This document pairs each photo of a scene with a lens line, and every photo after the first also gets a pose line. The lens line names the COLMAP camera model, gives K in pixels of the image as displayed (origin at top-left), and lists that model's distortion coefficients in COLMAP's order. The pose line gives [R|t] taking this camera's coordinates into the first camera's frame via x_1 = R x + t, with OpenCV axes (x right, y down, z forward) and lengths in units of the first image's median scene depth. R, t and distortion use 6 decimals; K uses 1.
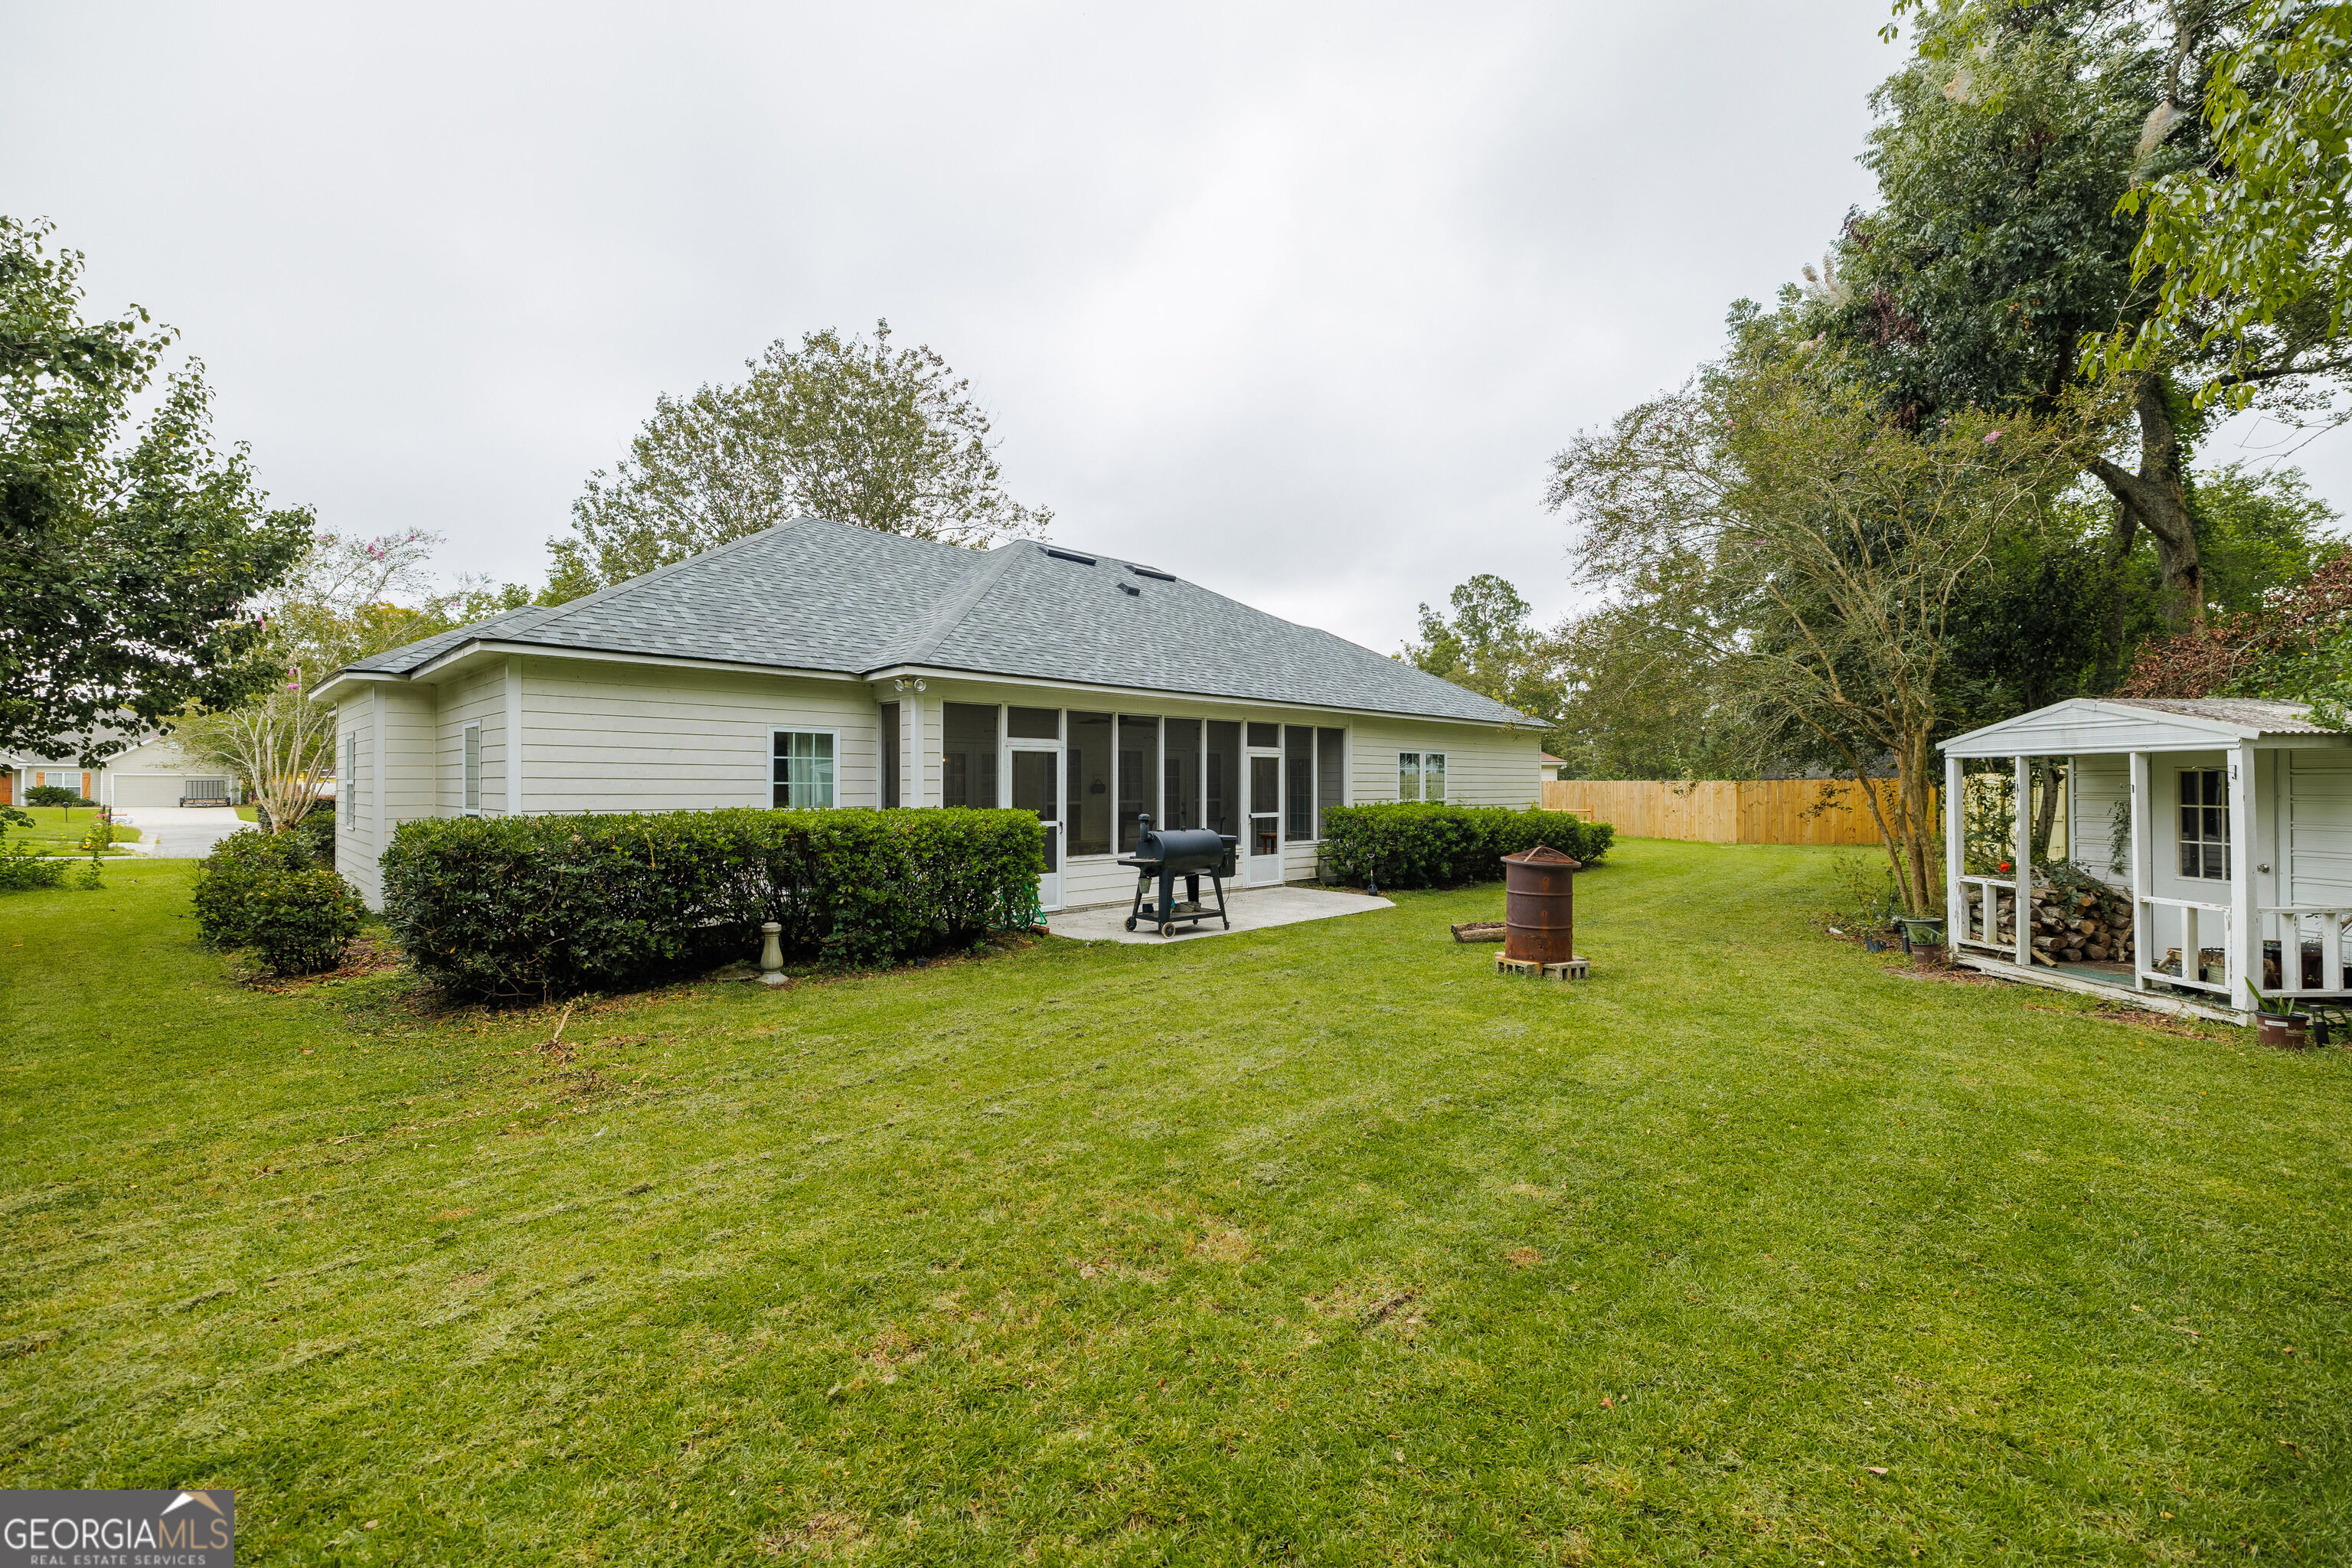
lens RADIAL K [[993.7, 0, 1176.7], [0, 993.7, 783.8], [0, 0, 1]] dist [0.002604, 0.000054]
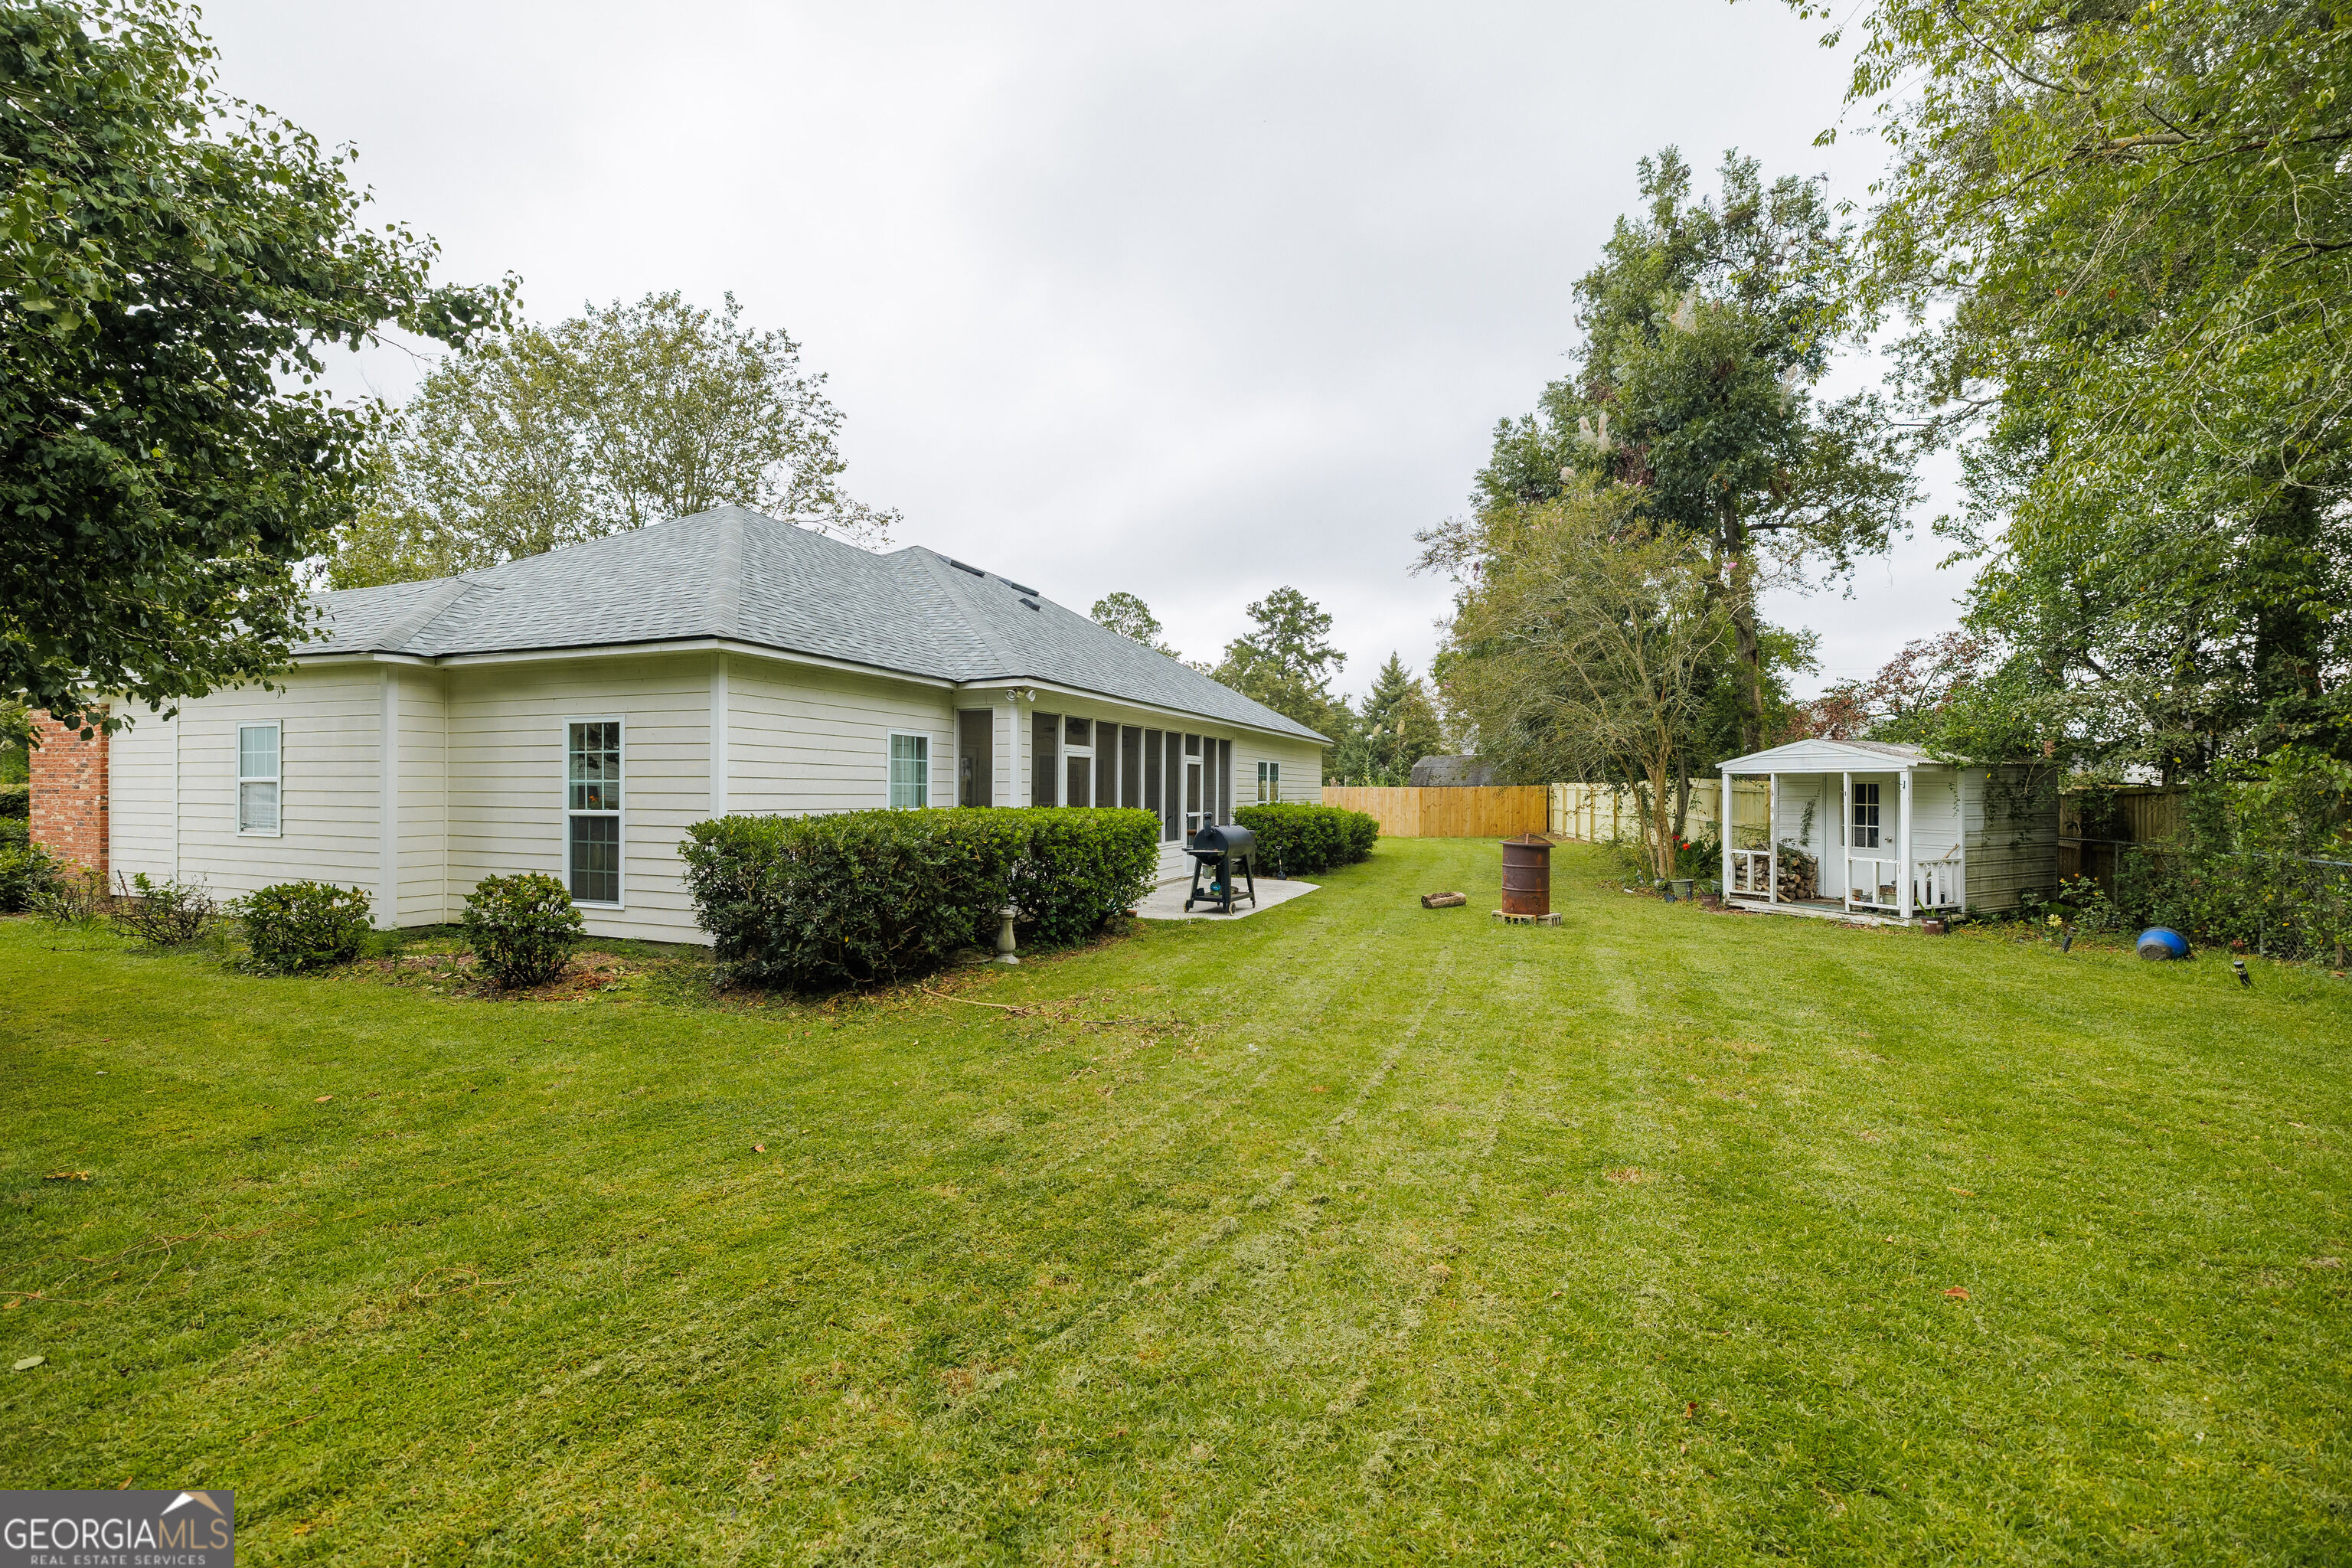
lens RADIAL K [[993.7, 0, 1176.7], [0, 993.7, 791.6], [0, 0, 1]] dist [0.002604, 0.000054]
pose [[0.917715, 0.004674, 0.397211, -0.524659], [-0.006483, 0.999974, 0.003212, 0.002296], [-0.397186, -0.005523, 0.917722, -0.072181]]
